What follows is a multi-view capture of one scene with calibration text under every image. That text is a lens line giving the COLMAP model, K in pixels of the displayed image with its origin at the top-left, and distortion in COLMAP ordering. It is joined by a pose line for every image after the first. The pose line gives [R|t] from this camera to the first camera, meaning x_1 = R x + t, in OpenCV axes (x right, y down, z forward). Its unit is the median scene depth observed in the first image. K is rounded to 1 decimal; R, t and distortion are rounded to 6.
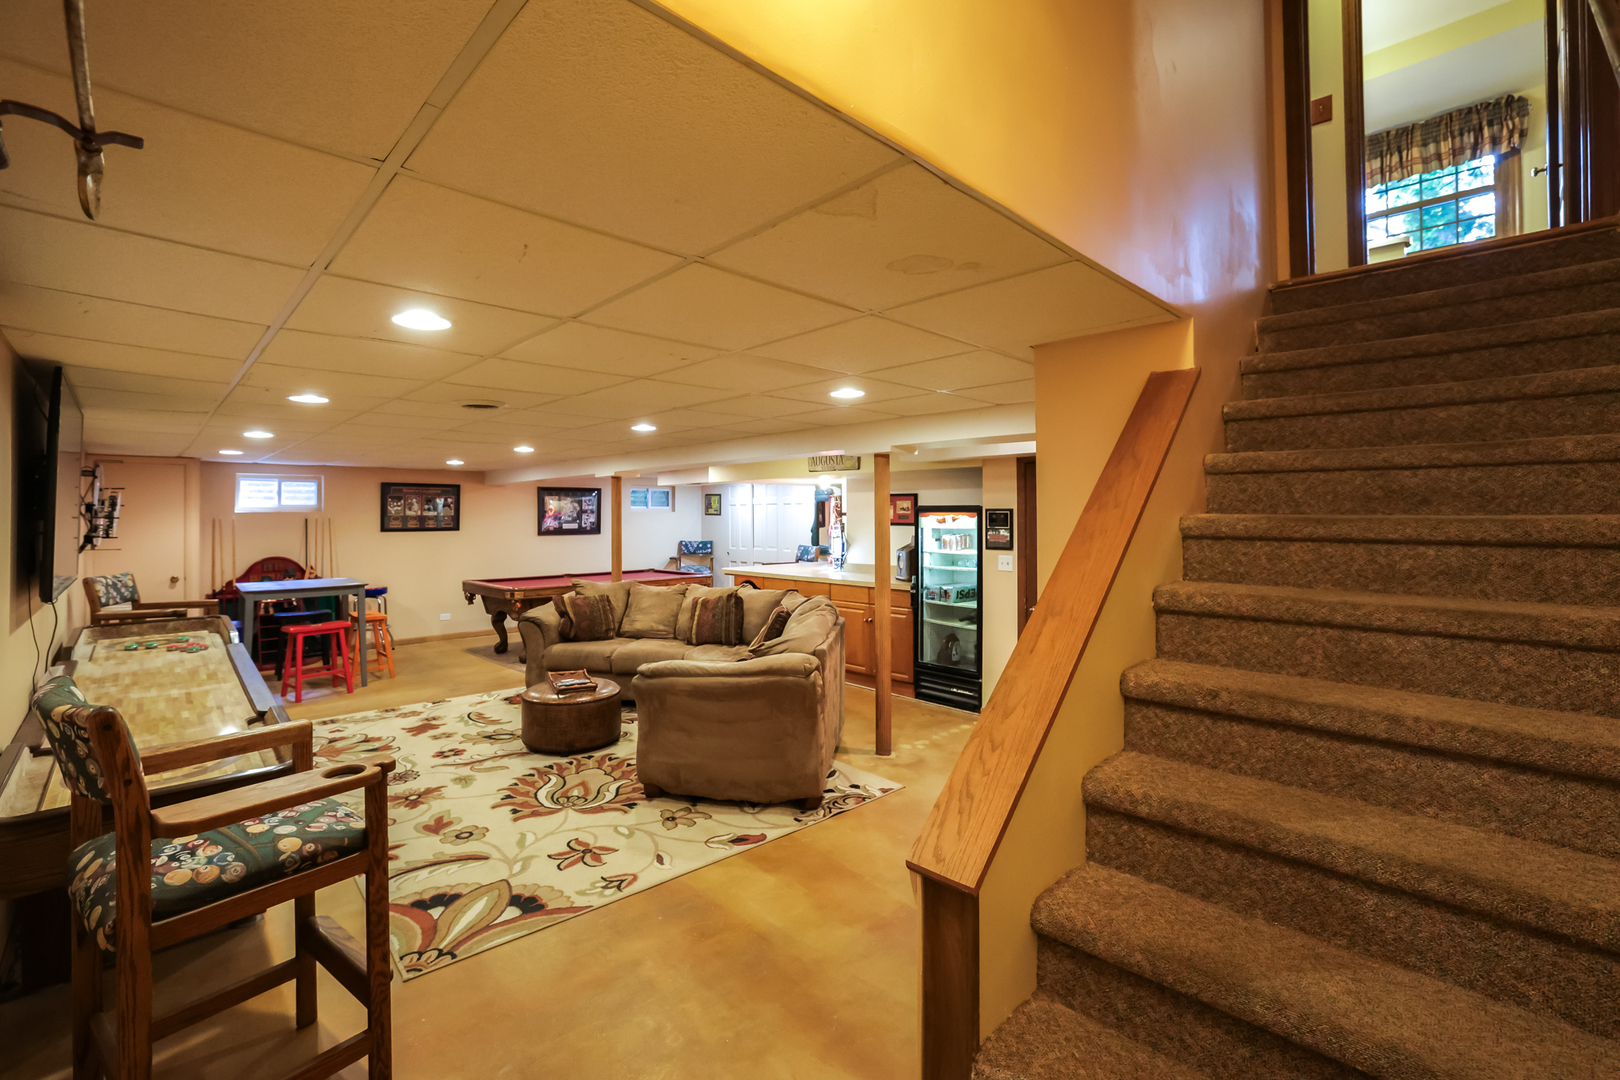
lens RADIAL K [[700.5, 0, 798.2], [0, 700.5, 521.8], [0, 0, 1]] dist [-0.038884, 0.012729]
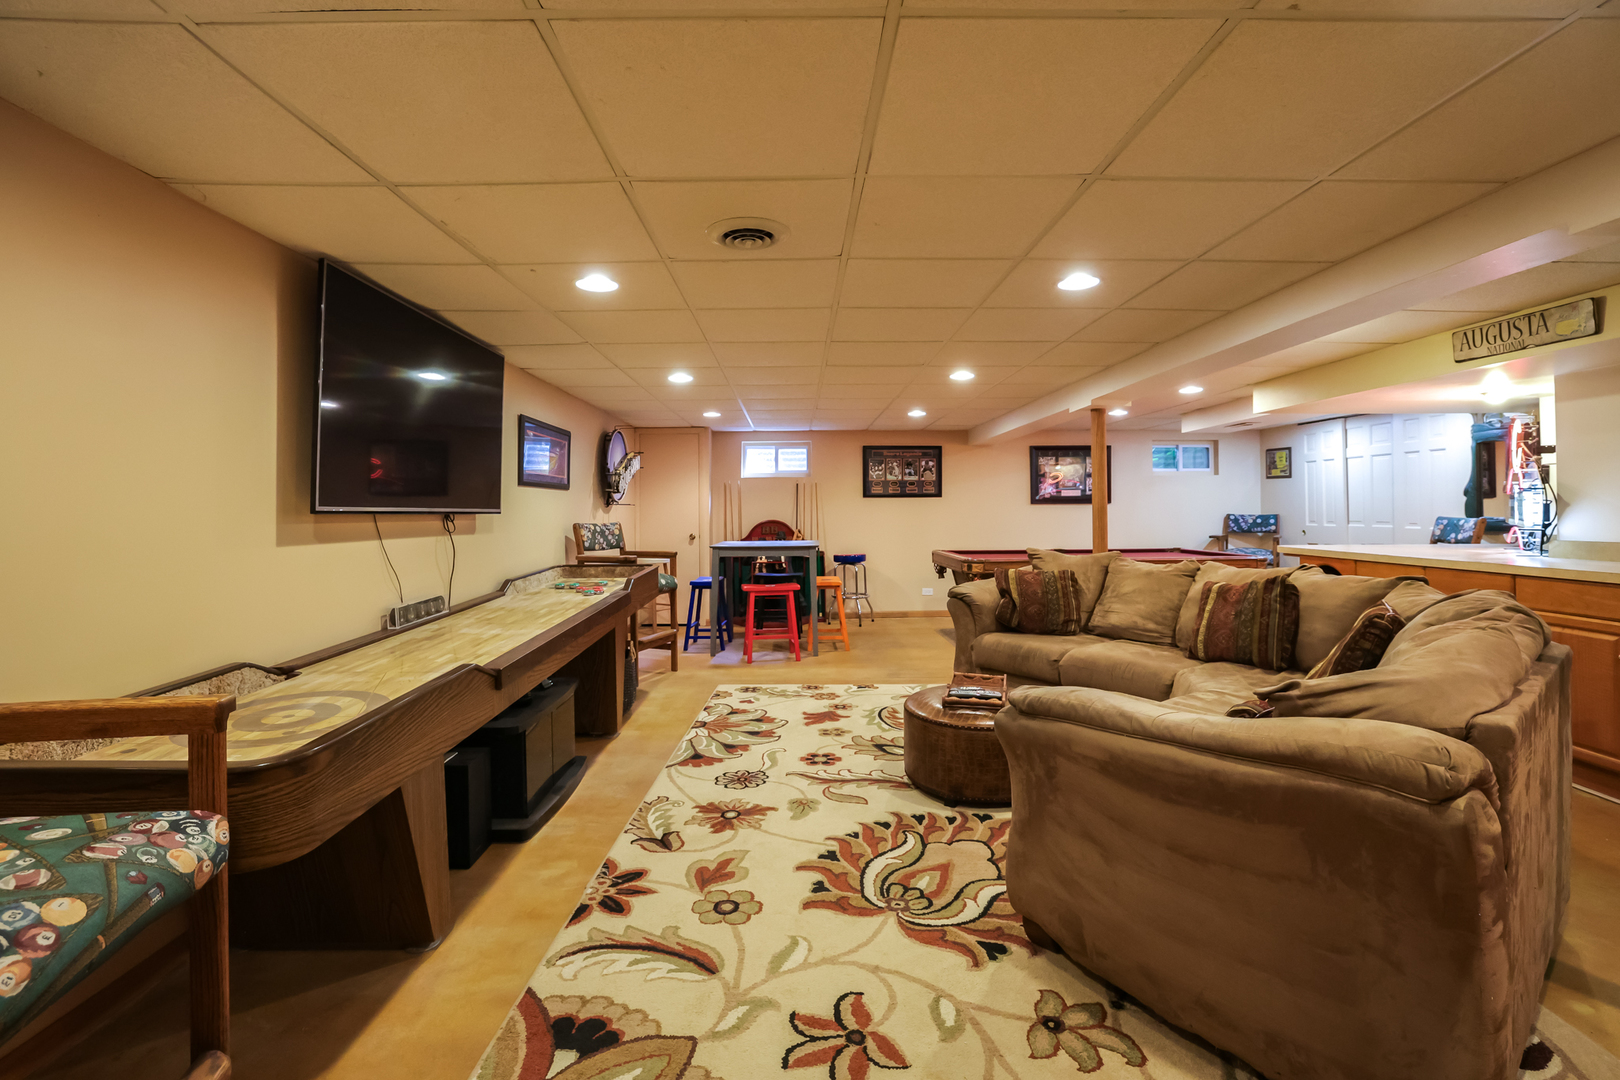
lens RADIAL K [[700.5, 0, 813.8], [0, 700.5, 504.5], [0, 0, 1]] dist [-0.038884, 0.012729]
pose [[0.734676, -0.006151, -0.678390, 0.010539], [-0.001723, 0.999939, -0.010931, 0.054822], [0.678416, 0.009200, 0.734621, 0.371967]]
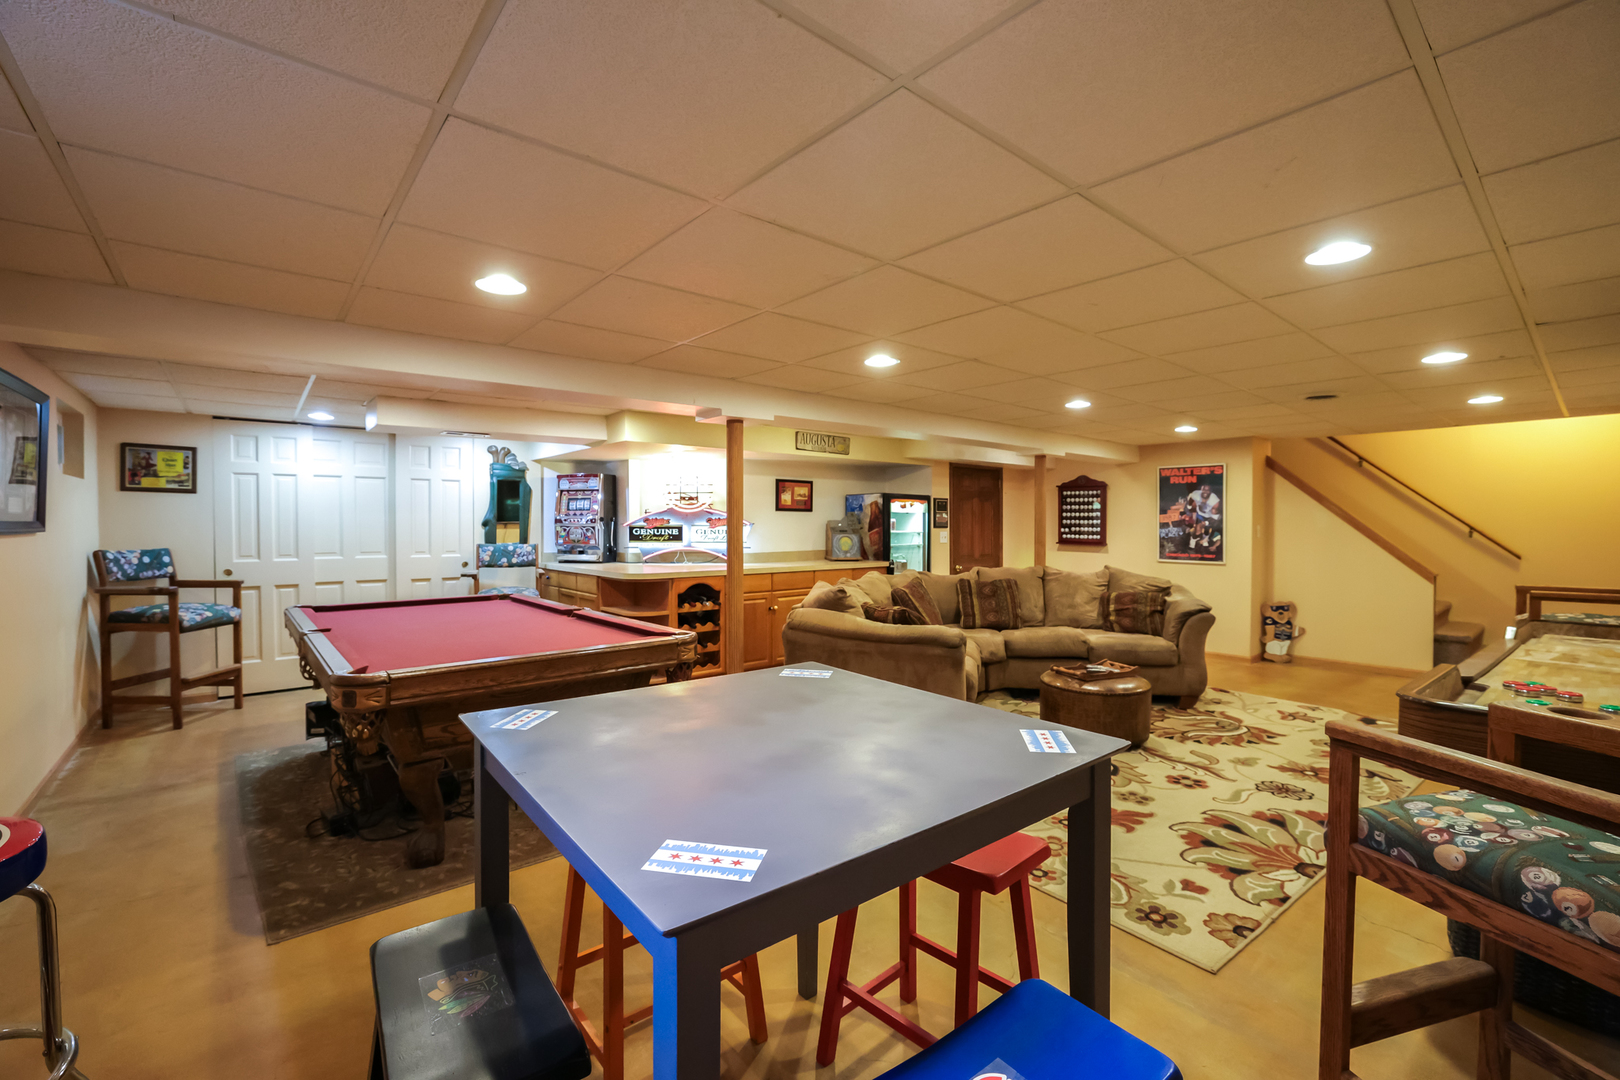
lens RADIAL K [[700.5, 0, 809.4], [0, 700.5, 528.0], [0, 0, 1]] dist [-0.038884, 0.012729]
pose [[0.066137, -0.004111, 0.997802, -1.142892], [0.008584, 0.999957, 0.003551, 0.033865], [-0.997774, 0.008330, 0.066169, 1.192707]]
